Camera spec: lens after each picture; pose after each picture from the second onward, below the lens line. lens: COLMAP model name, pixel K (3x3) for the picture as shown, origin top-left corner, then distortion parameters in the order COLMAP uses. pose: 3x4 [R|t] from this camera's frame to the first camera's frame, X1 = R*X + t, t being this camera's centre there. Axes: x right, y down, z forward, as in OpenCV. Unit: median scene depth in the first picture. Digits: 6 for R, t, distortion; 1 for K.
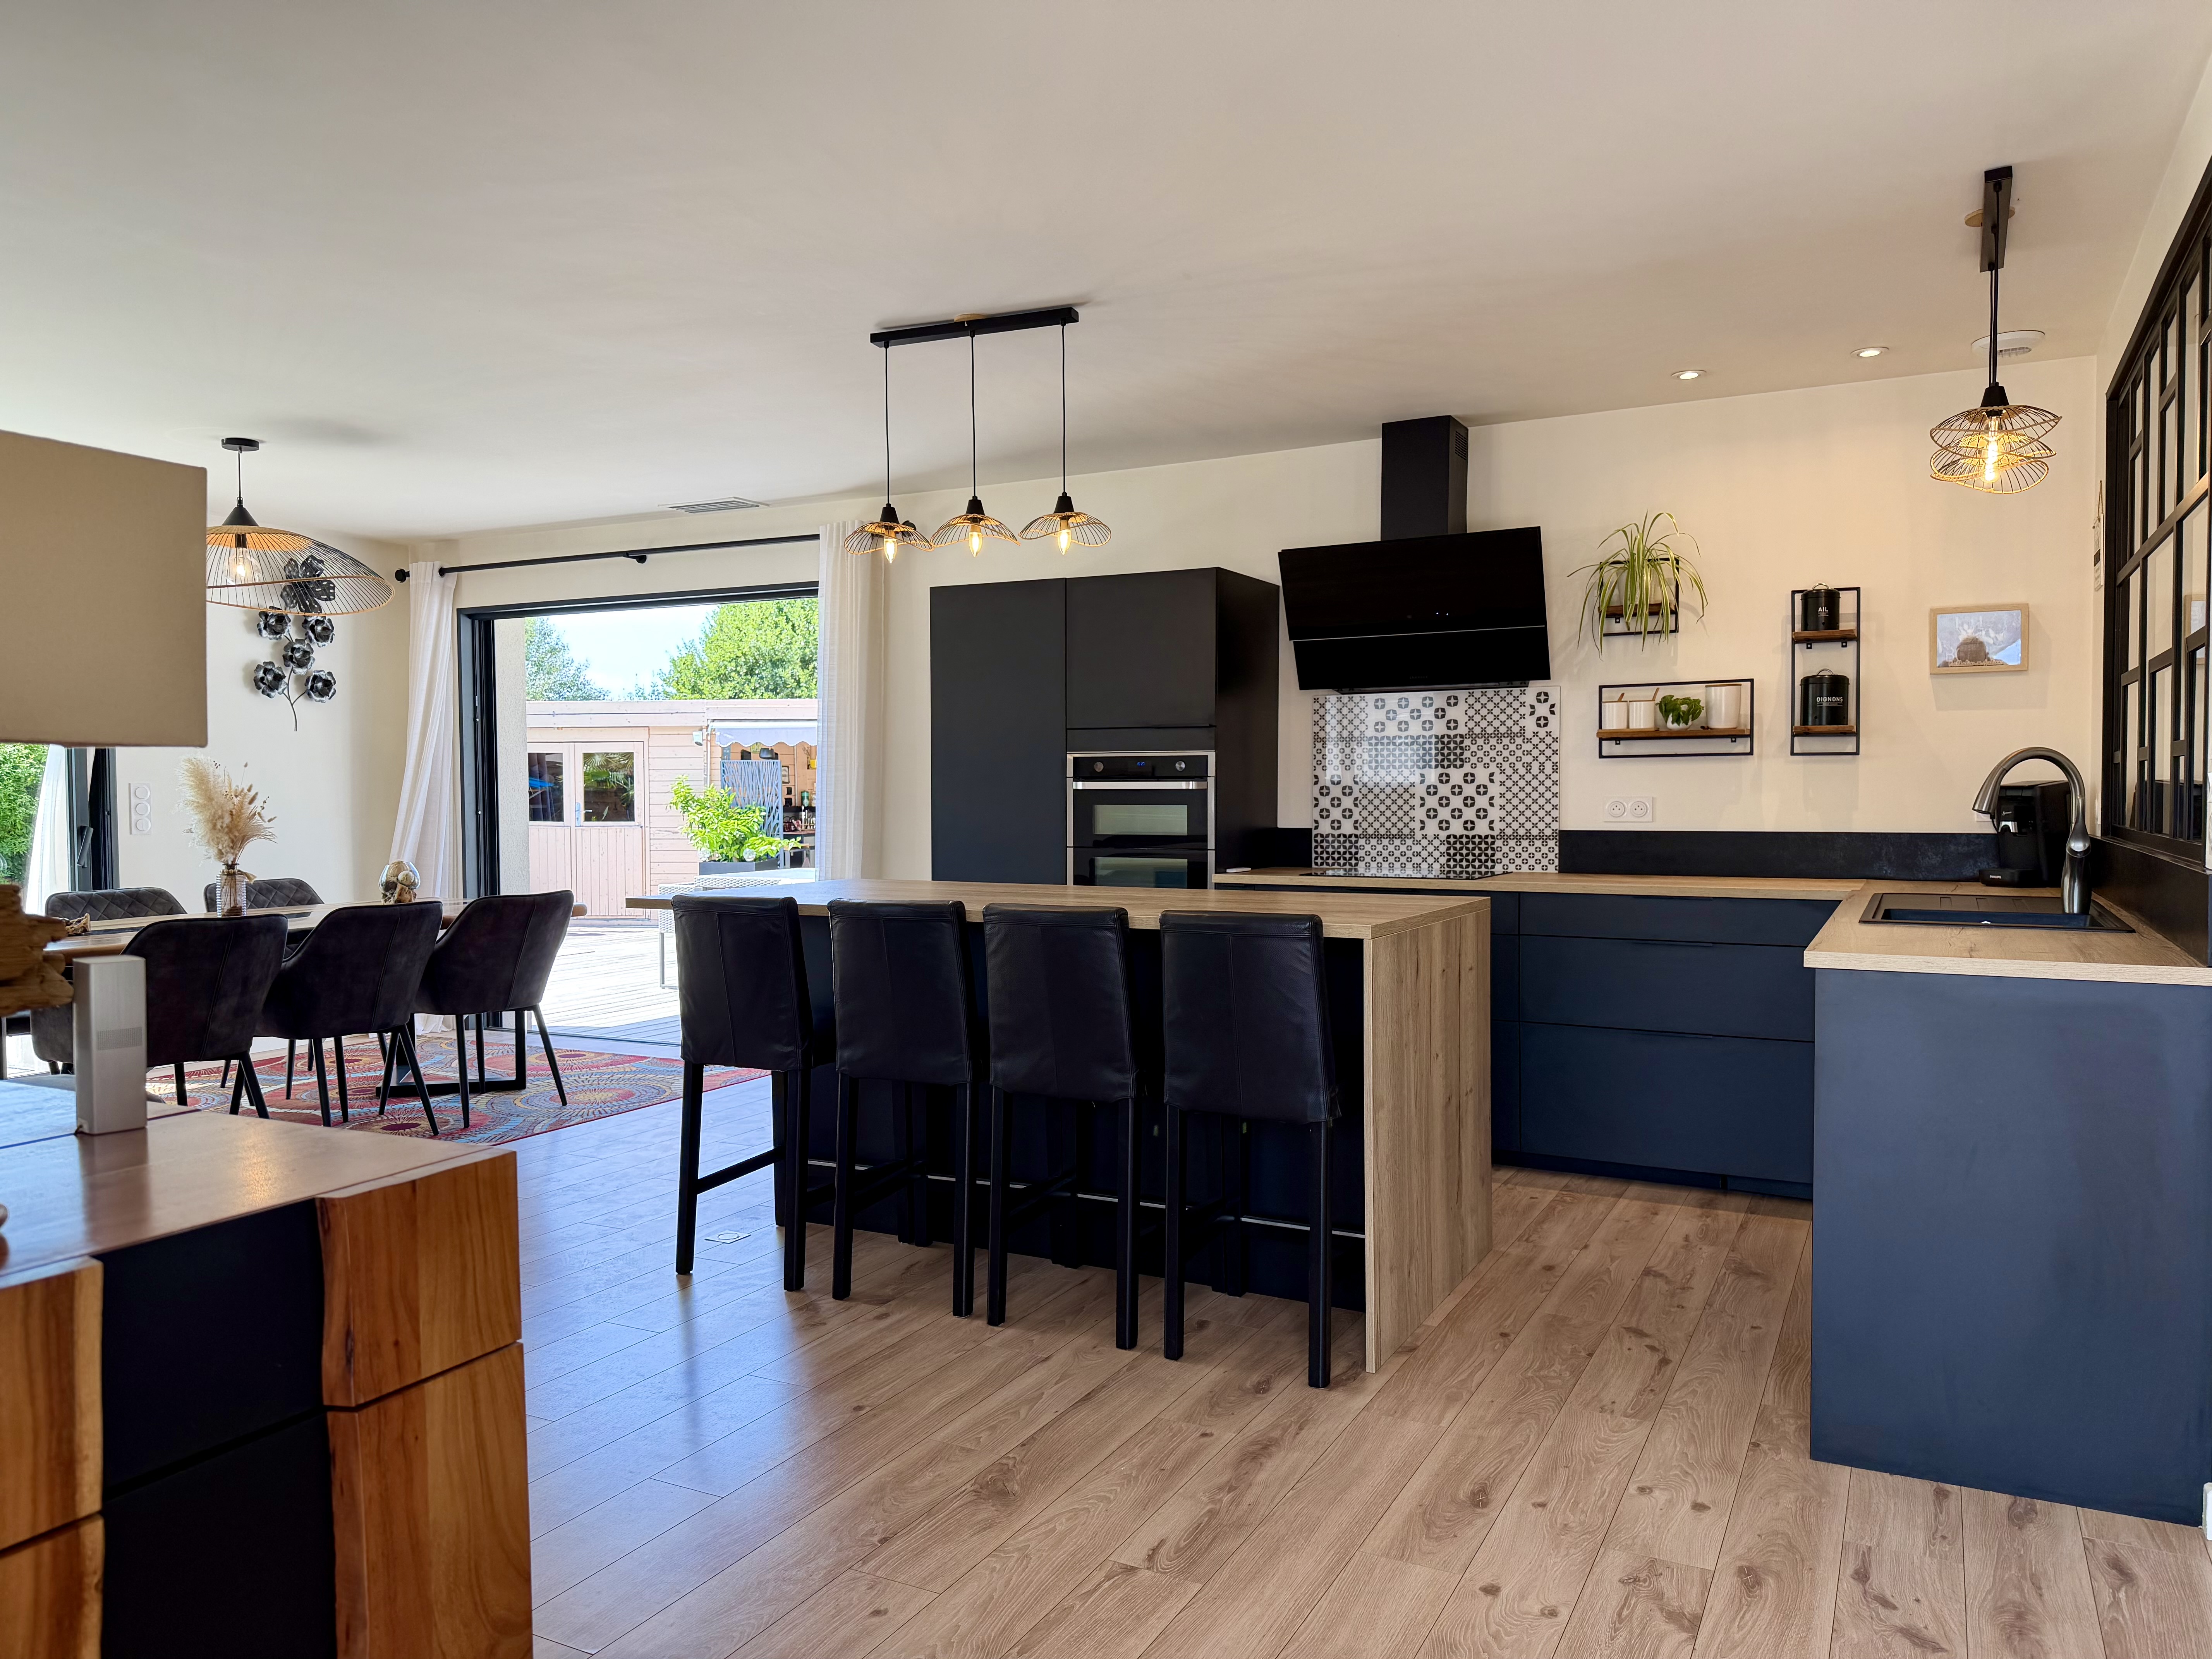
lens RADIAL K [[1520.9, 0, 1106.0], [0, 1520.9, 829.5], [0, 0, 1]] dist [-0.001162, -0.000907]
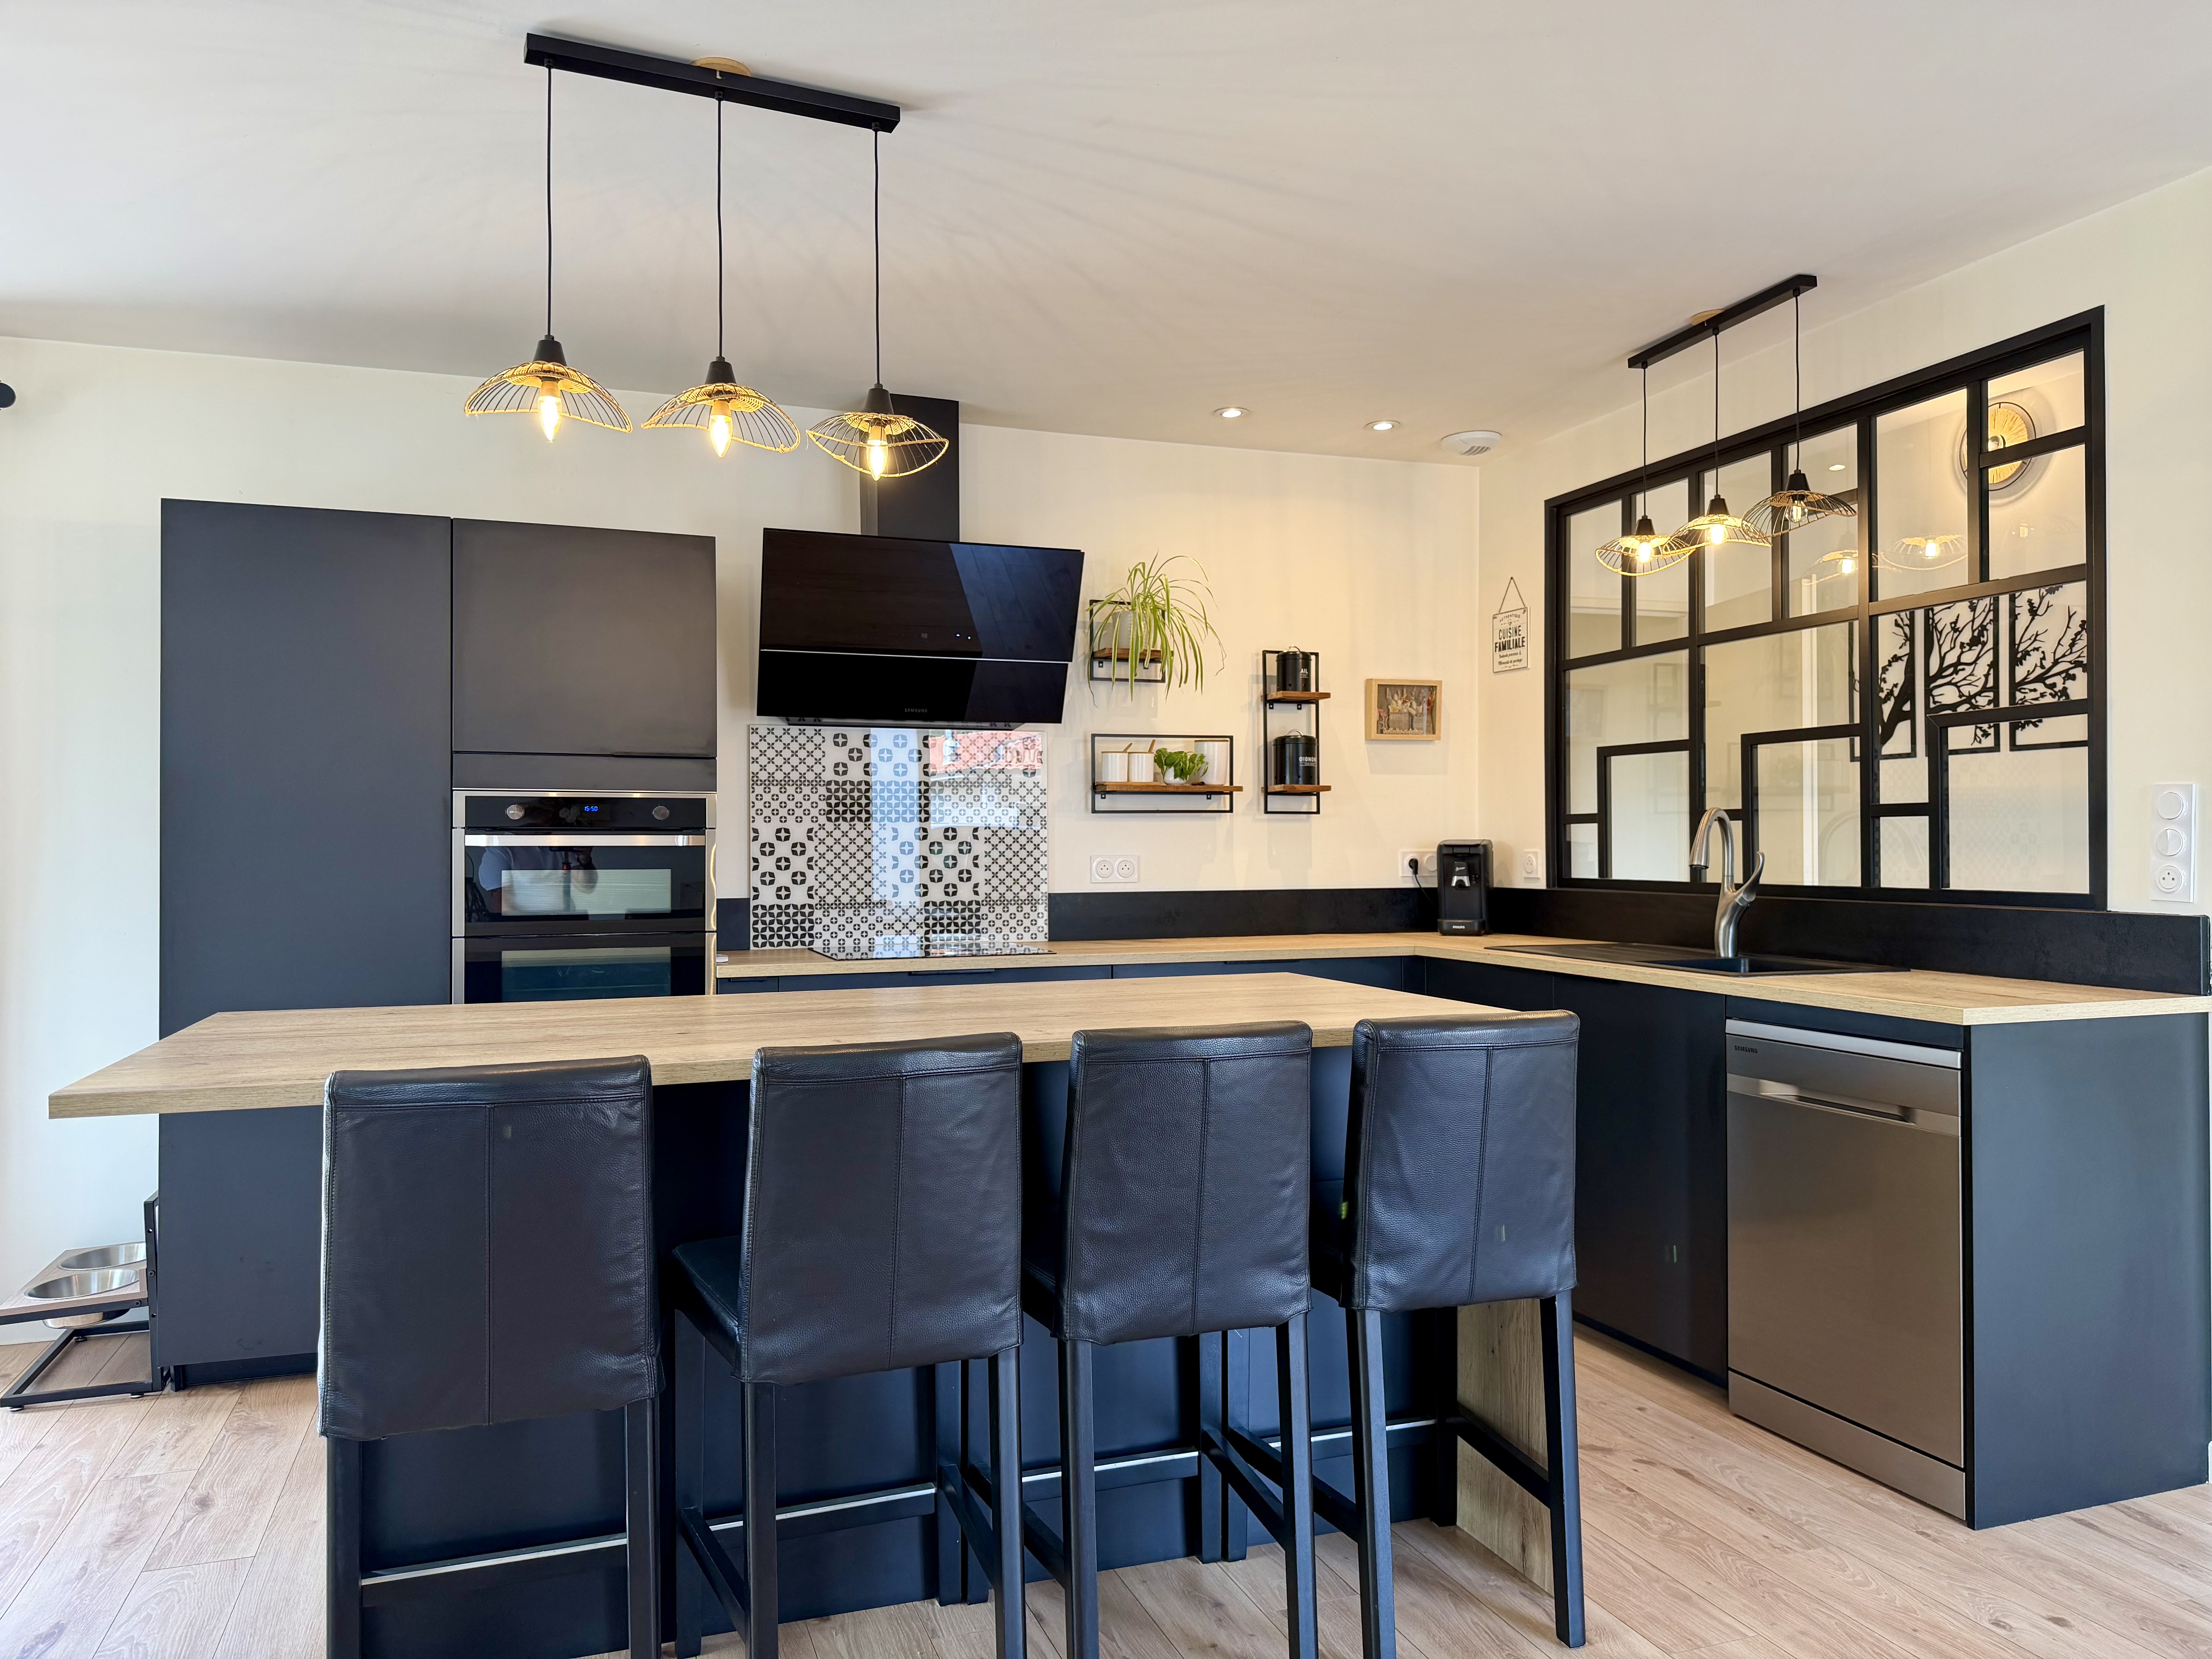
lens RADIAL K [[1546.9, 0, 1109.2], [0, 1546.9, 795.6], [0, 0, 1]] dist [0.090841, -0.063866]
pose [[0.658432, 0.027157, 0.752150, -0.356266], [0.019645, 0.998388, -0.053245, -0.007557], [-0.752384, 0.049834, 0.656837, 0.374553]]
